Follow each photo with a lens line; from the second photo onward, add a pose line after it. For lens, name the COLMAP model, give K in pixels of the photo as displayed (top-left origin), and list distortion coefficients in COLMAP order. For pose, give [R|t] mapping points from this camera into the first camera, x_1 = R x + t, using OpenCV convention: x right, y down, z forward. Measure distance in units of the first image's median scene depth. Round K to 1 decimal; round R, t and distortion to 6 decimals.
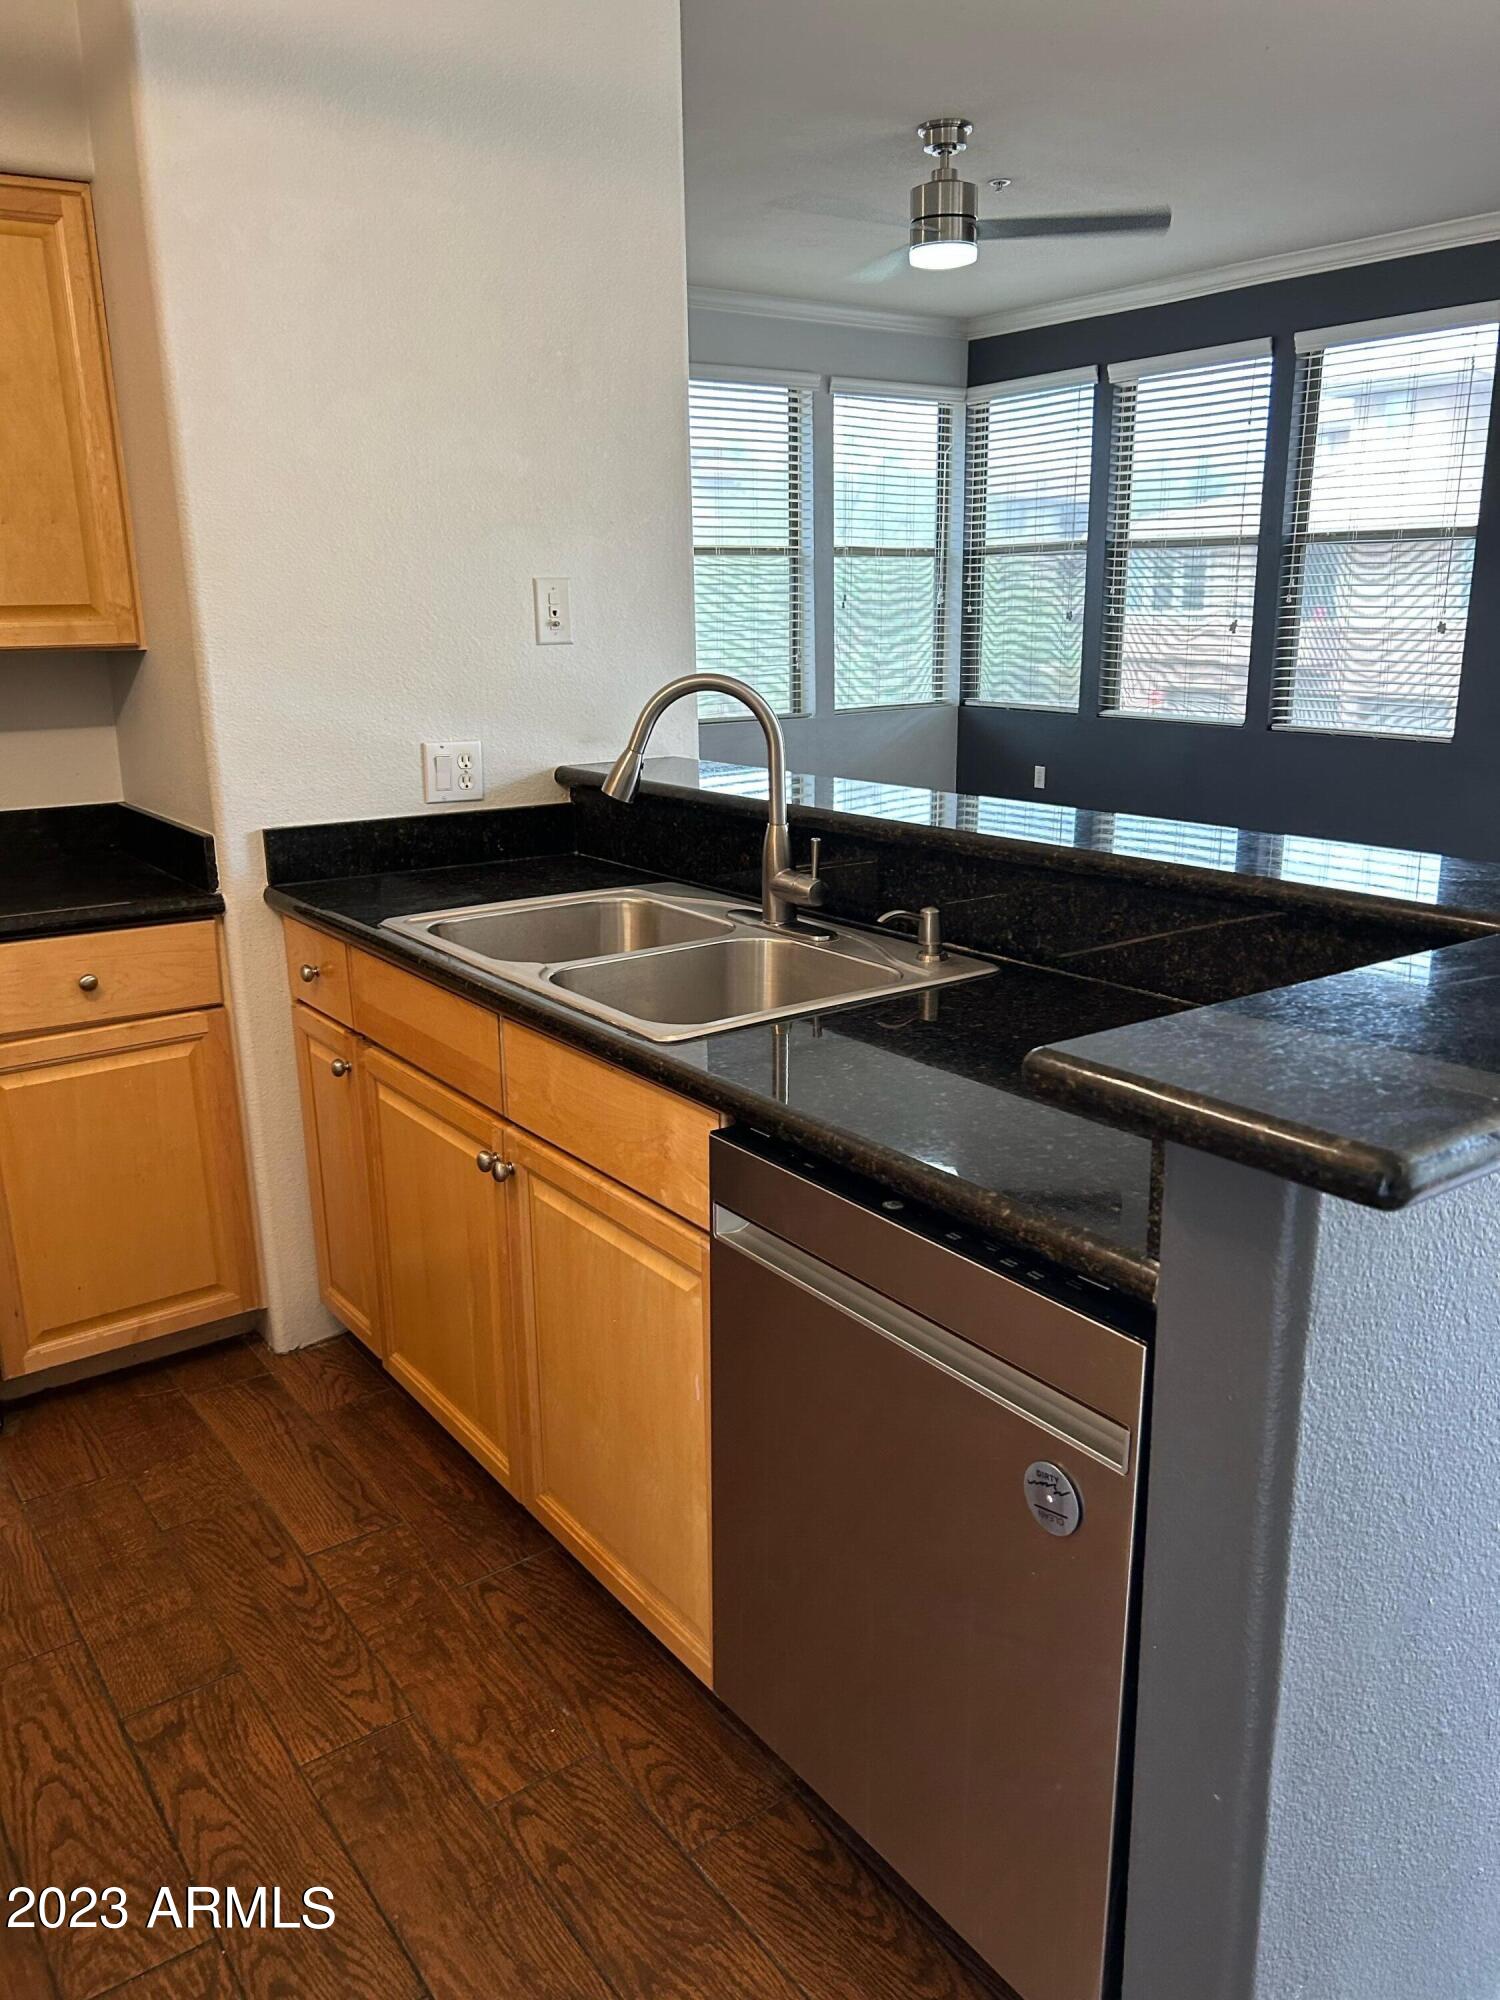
lens RADIAL K [[1519.4, 0, 750.0], [0, 1519.4, 1000.0], [0, 0, 1]] dist [0.058140, -0.050936]
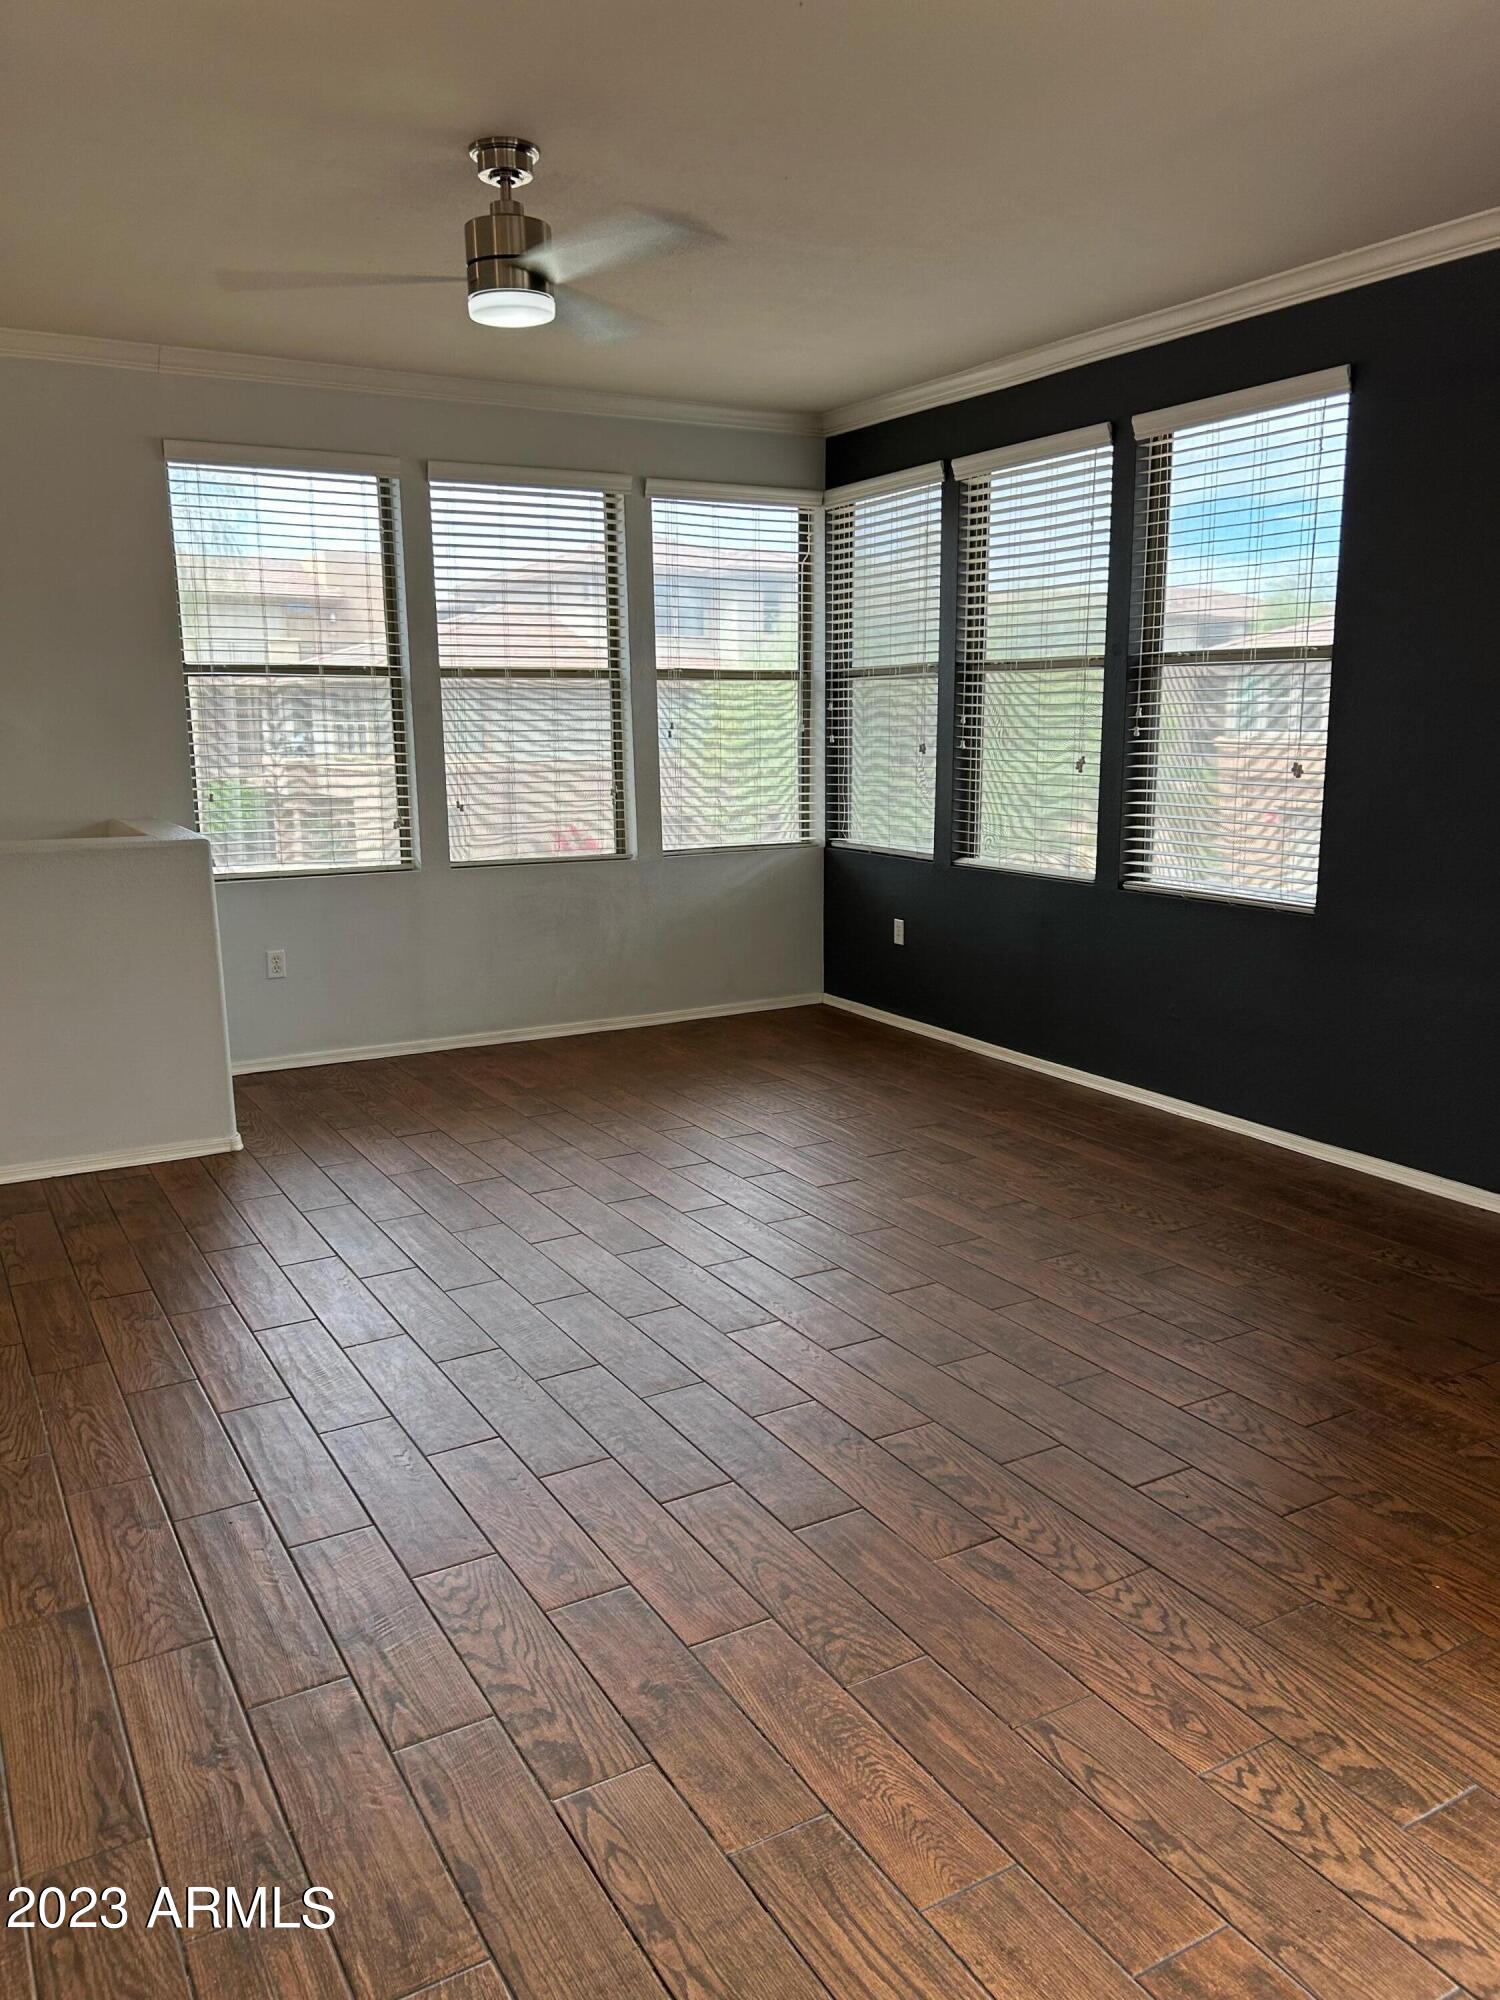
lens RADIAL K [[1508.2, 0, 742.7], [0, 1508.2, 1037.6], [0, 0, 1]] dist [0.049599, -0.055501]
pose [[0.993216, 0.026499, -0.113227, 0.211471], [-0.032066, 0.998351, -0.047623, -0.045785], [0.111779, 0.050931, 0.992427, 0.155428]]
